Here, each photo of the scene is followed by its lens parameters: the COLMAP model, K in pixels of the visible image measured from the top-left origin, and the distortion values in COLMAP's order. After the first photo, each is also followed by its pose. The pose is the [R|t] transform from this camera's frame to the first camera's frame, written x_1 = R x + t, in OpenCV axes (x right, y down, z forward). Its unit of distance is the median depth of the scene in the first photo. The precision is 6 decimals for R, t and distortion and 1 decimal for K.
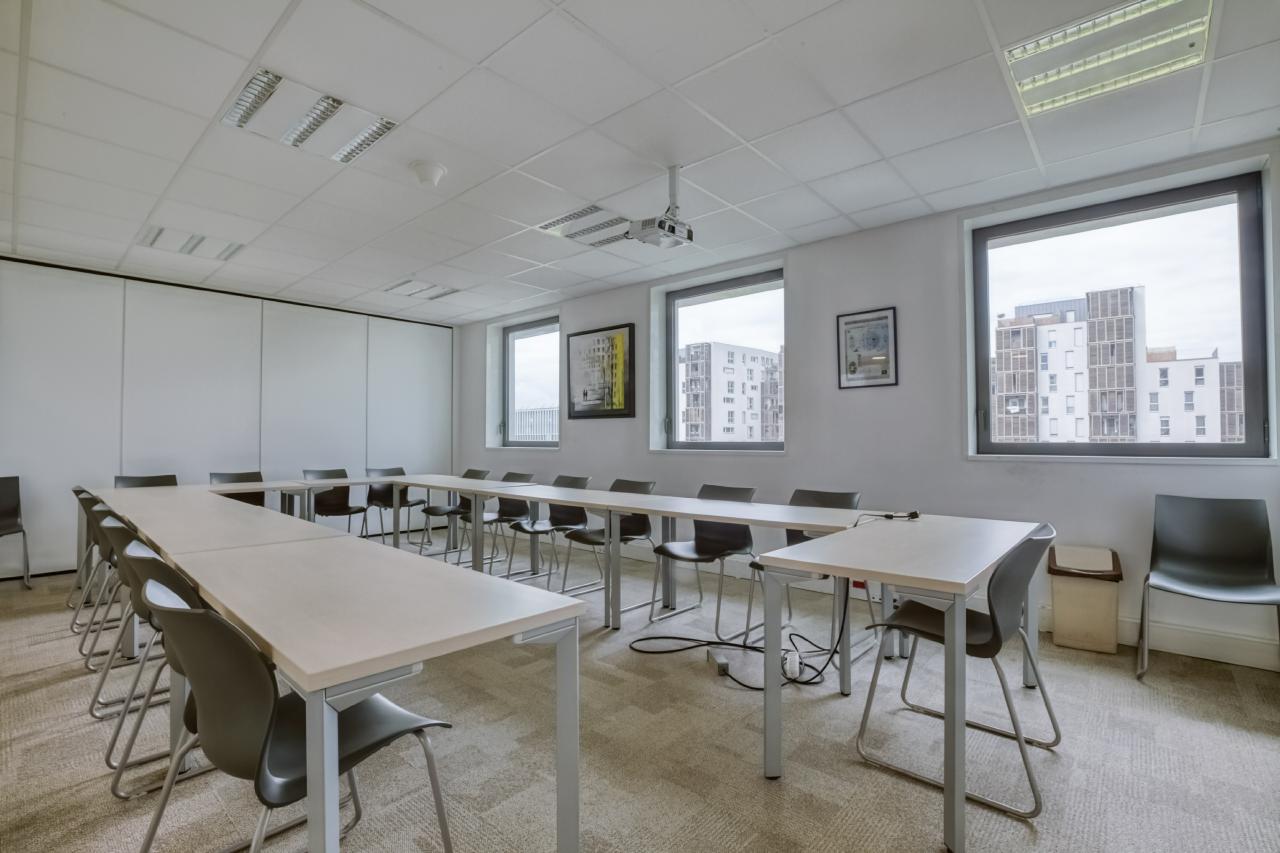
lens RADIAL K [[578.0, 0, 635.4], [0, 578.0, 418.6], [0, 0, 1]] dist [-0.041252, 0.010621]
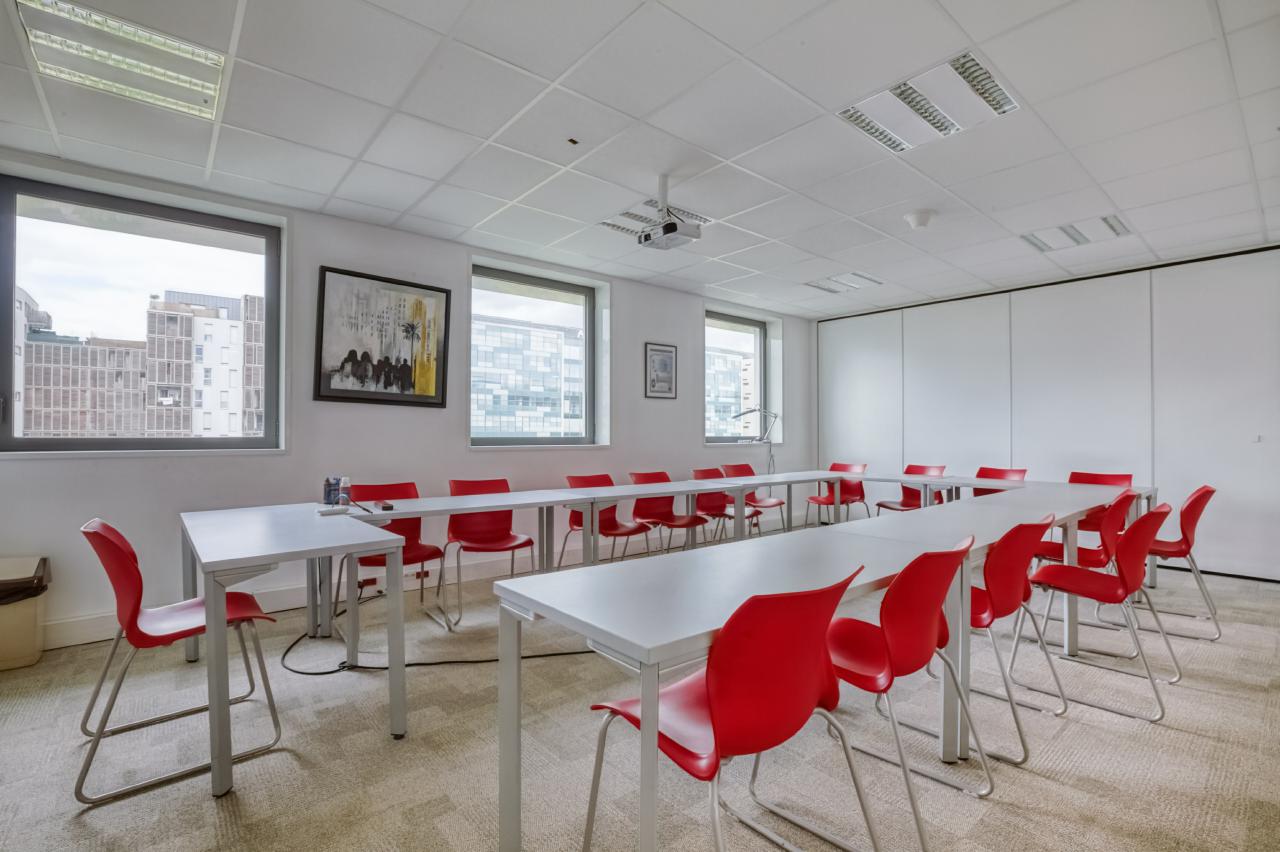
lens RADIAL K [[578.0, 0, 631.7], [0, 578.0, 435.1], [0, 0, 1]] dist [-0.041252, 0.010621]
pose [[0.184512, -0.002874, 0.982826, -0.811212], [-0.036641, 0.999280, 0.009801, 0.020059], [-0.982147, -0.037820, 0.184274, 0.644427]]
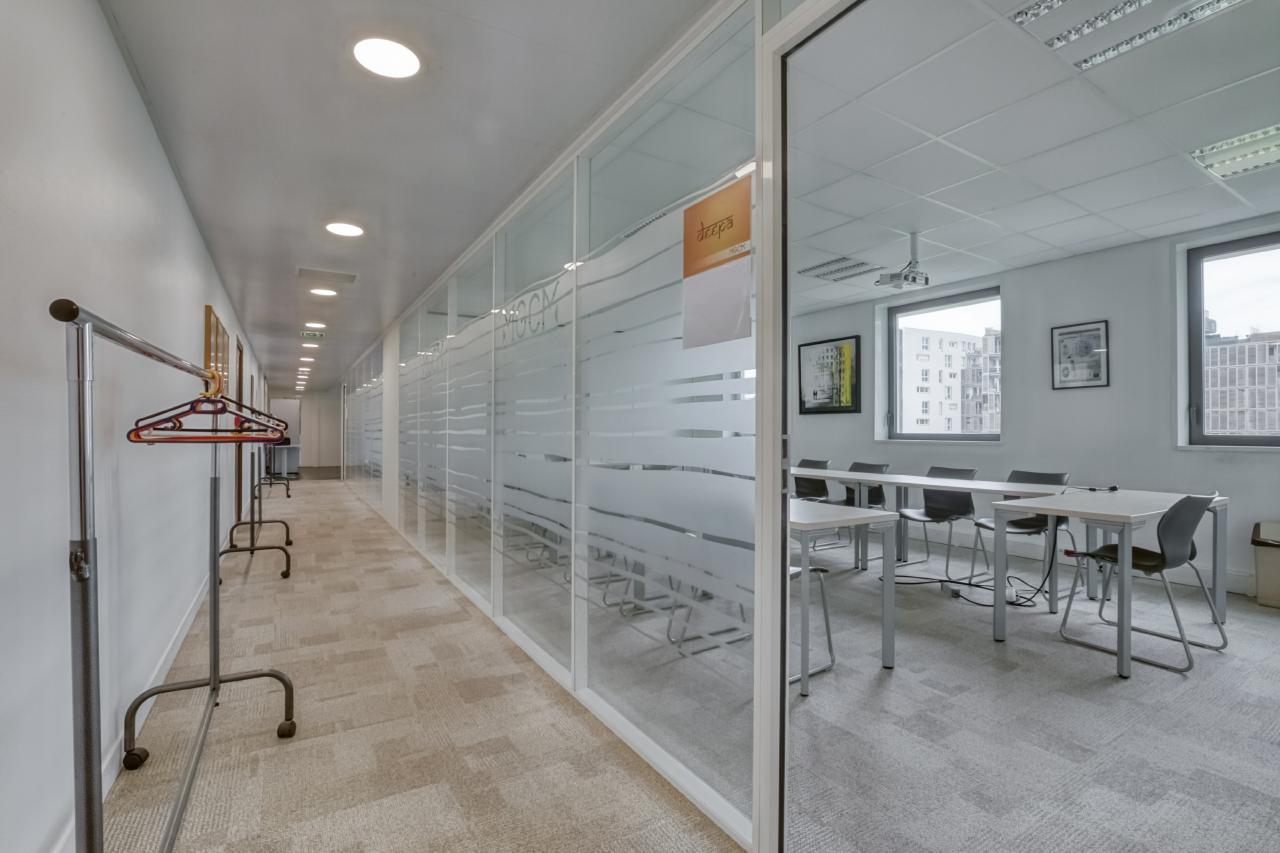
lens RADIAL K [[578.0, 0, 637.5], [0, 578.0, 422.9], [0, 0, 1]] dist [-0.041252, 0.010621]
pose [[0.955429, -0.000733, -0.295221, -0.101483], [0.007209, 0.999757, 0.020847, -0.010645], [0.295134, -0.022046, 0.955201, -0.315523]]
